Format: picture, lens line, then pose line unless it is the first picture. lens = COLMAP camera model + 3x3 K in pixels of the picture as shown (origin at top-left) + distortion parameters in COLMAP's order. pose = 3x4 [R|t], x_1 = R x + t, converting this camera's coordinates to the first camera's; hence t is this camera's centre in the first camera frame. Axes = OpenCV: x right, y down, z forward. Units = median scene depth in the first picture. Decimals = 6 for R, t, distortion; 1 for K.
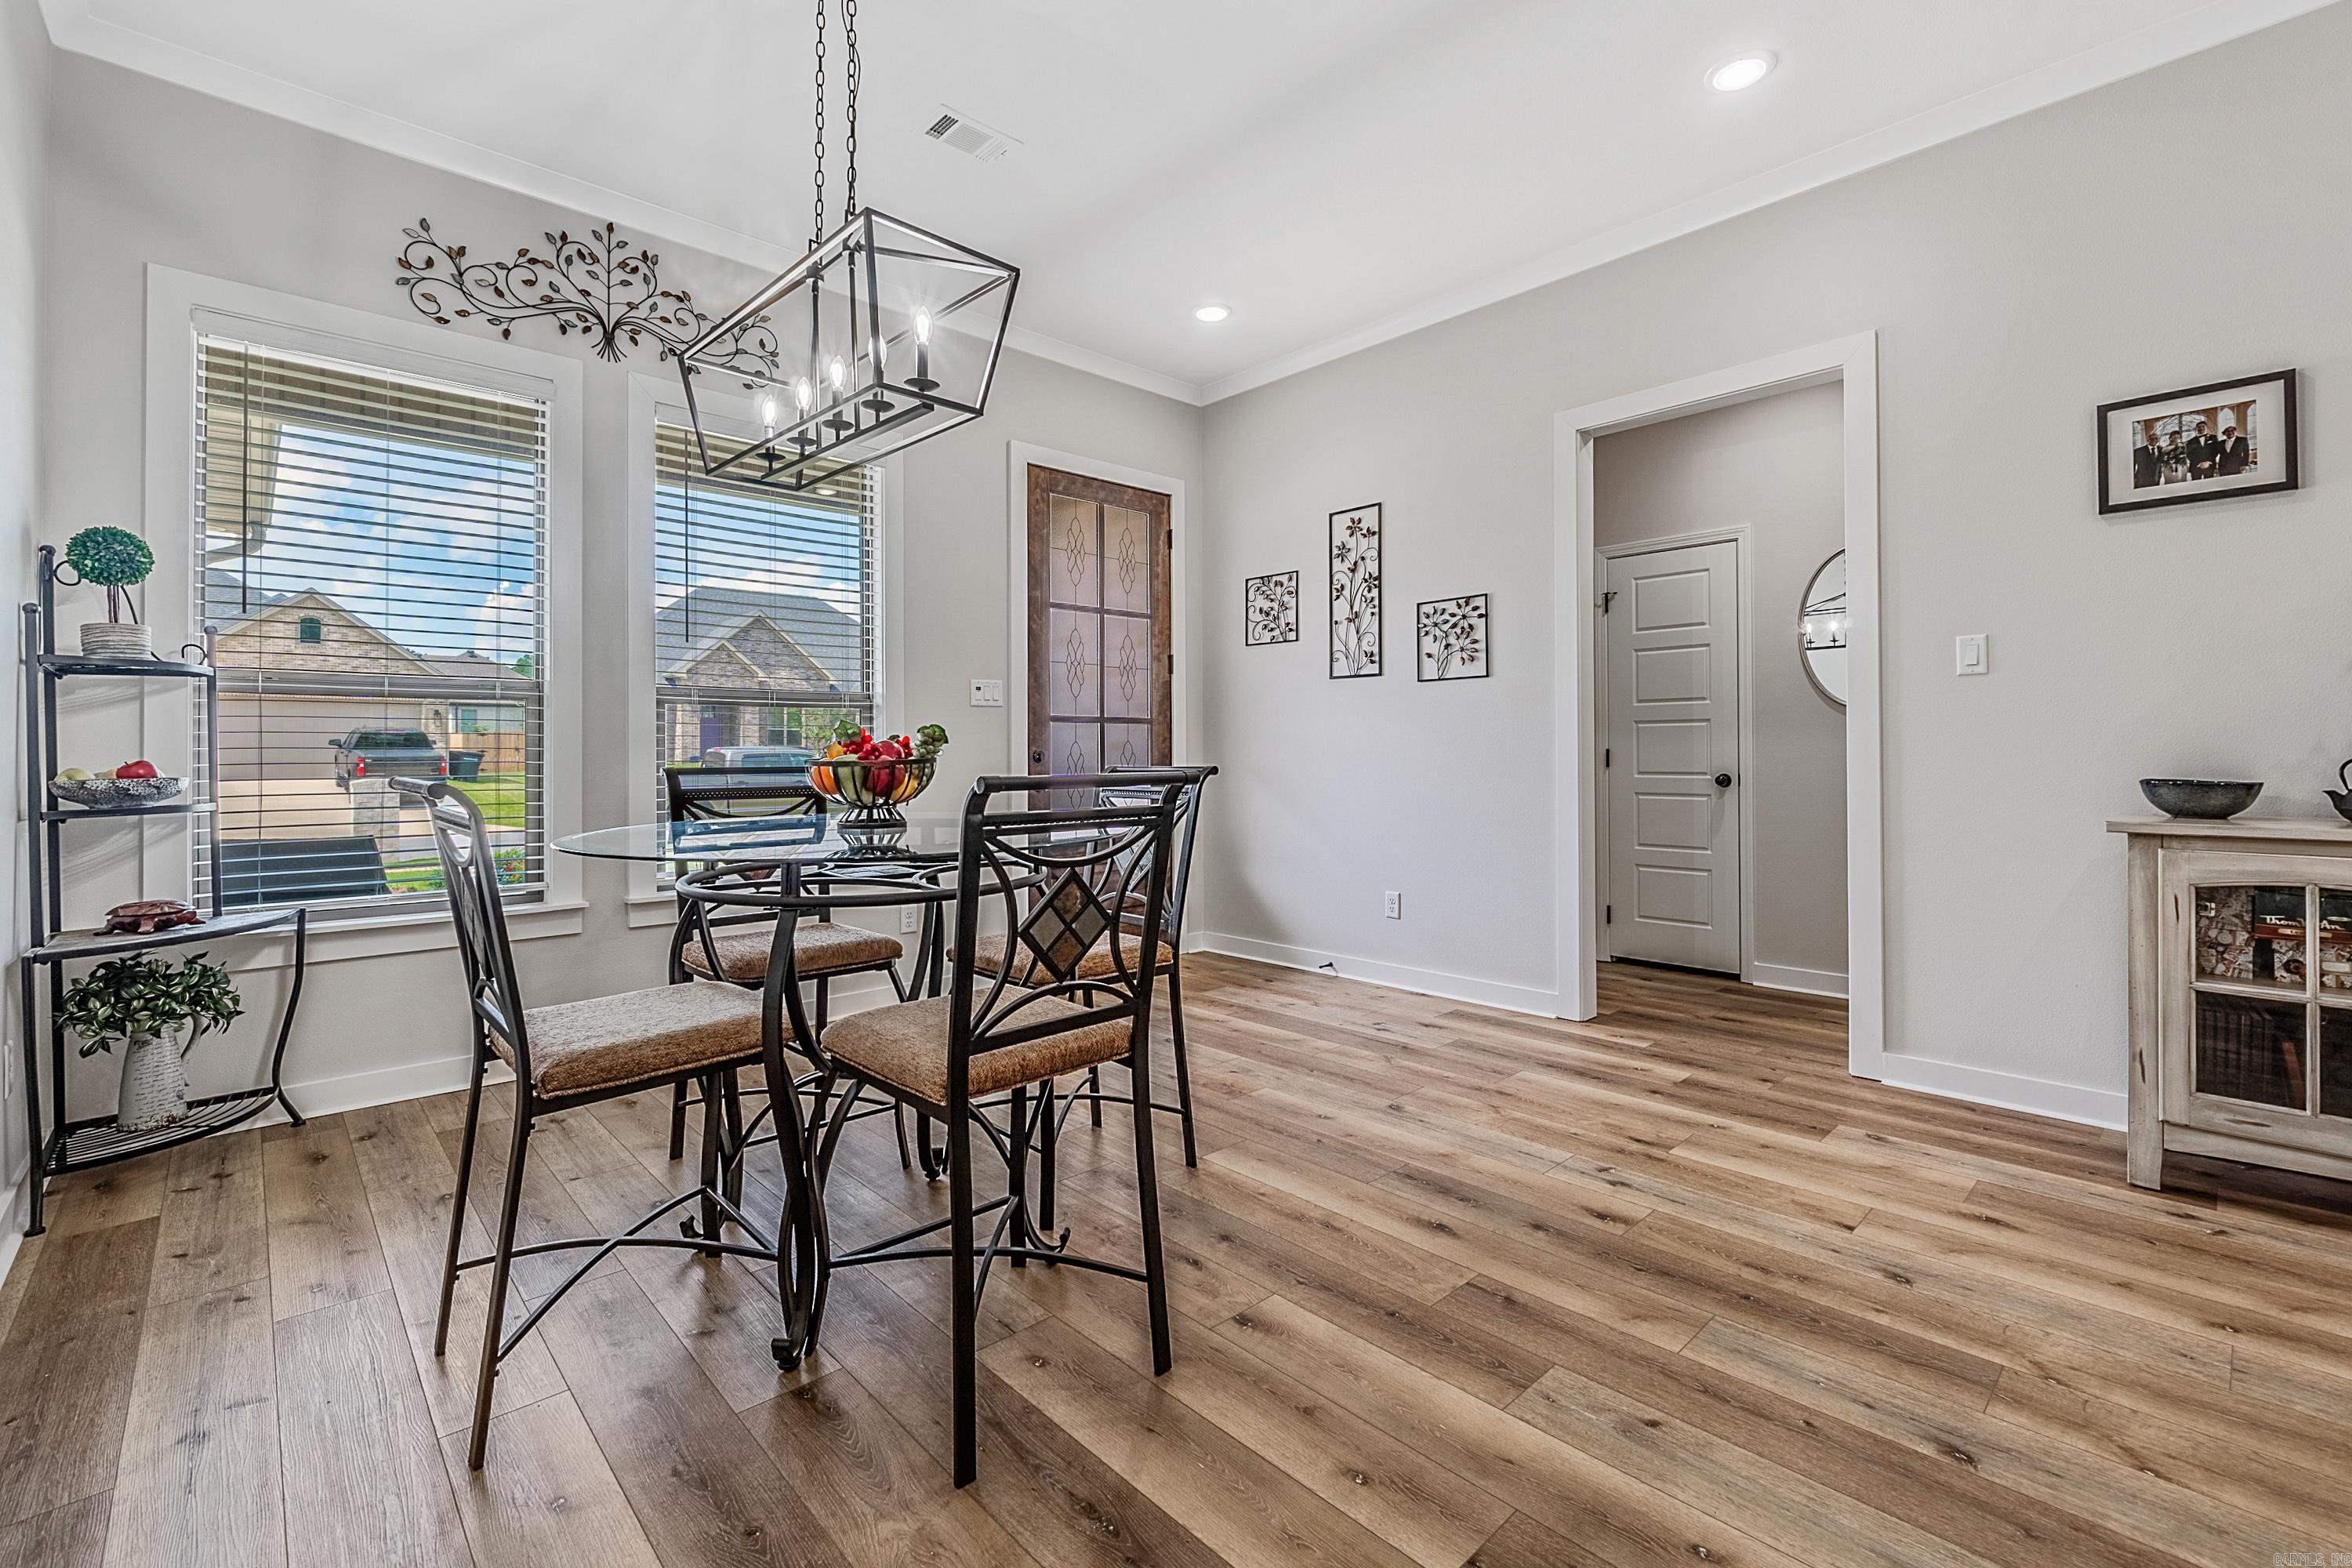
lens RADIAL K [[1000.2, 0, 1176.6], [0, 1000.2, 756.3], [0, 0, 1]] dist [-0.001274, -0.000216]
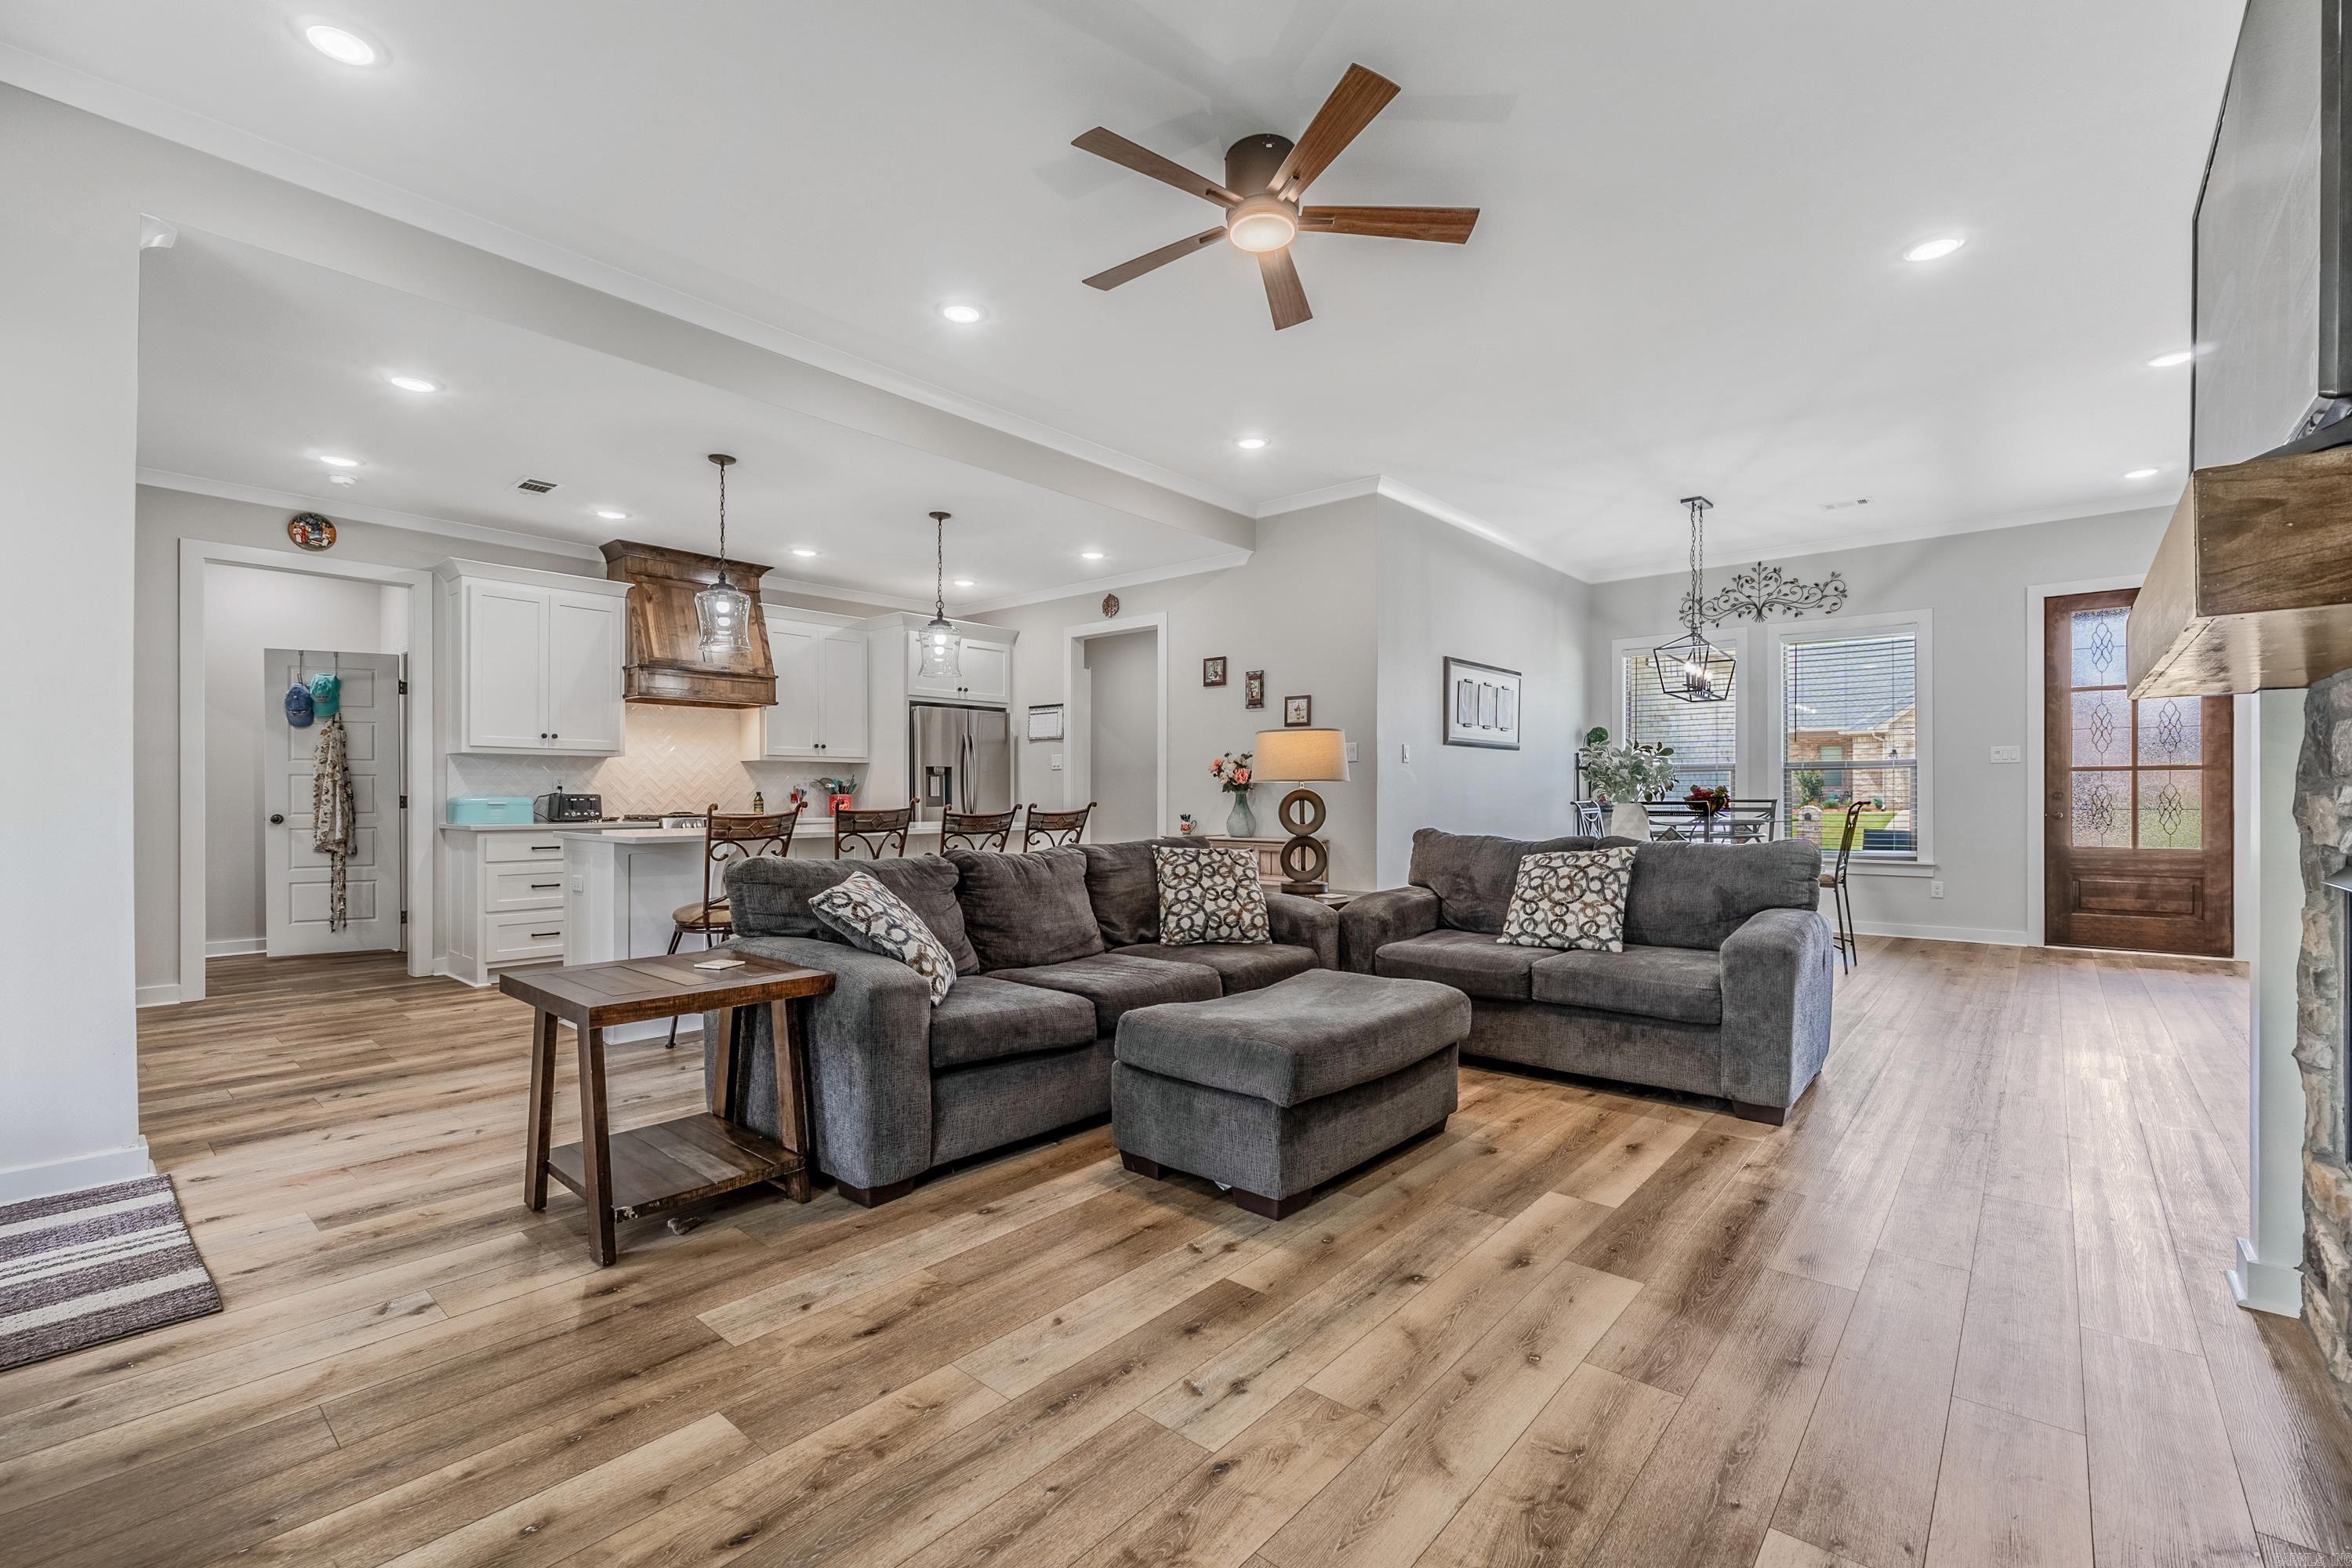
lens RADIAL K [[1011.7, 0, 1158.0], [0, 1011.7, 795.1], [0, 0, 1]] dist [0.001025, -0.000039]
pose [[0.097984, 0.005412, -0.995173, 1.455311], [0.001061, 0.999984, 0.005543, -0.013108], [0.995187, -0.001599, 0.097976, -0.541650]]
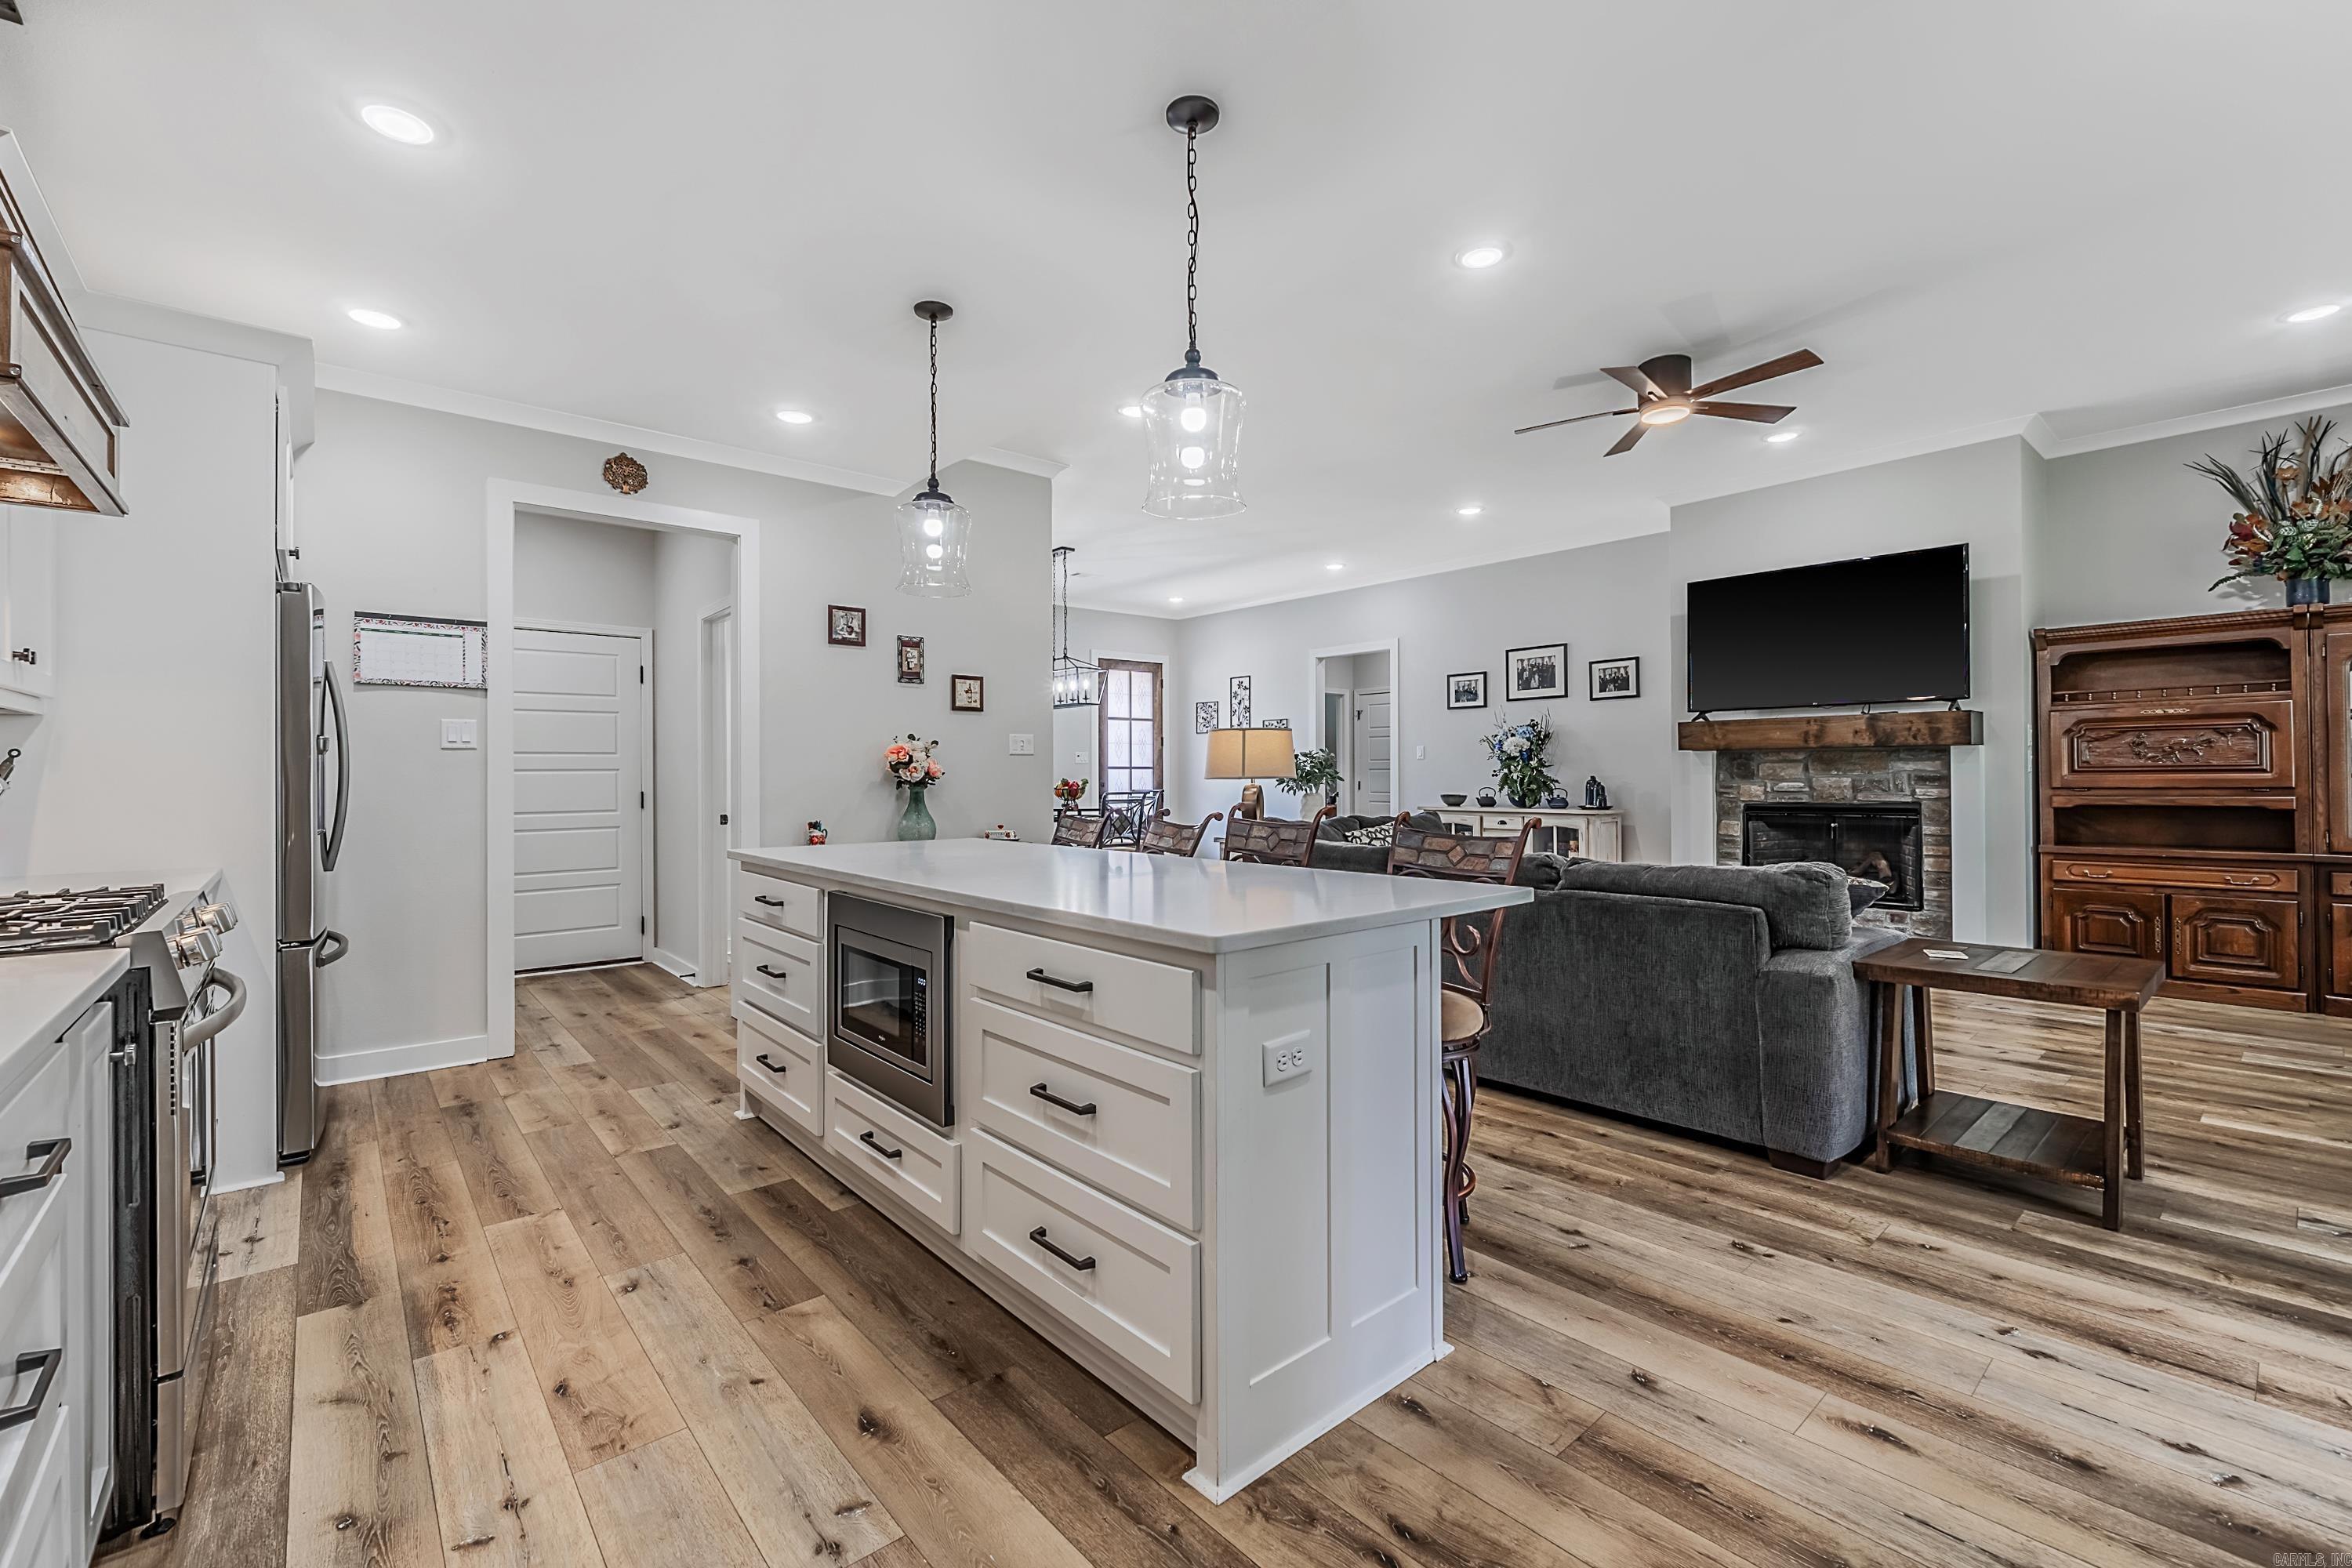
lens RADIAL K [[992.2, 0, 1176.0], [0, 992.2, 784.0], [0, 0, 1]] dist [-0.003429, -0.000562]
pose [[0.999436, 0.001930, -0.033537, 0.131084], [-0.001594, 0.999948, 0.010041, -0.028932], [0.033555, -0.009982, 0.999387, -1.568051]]
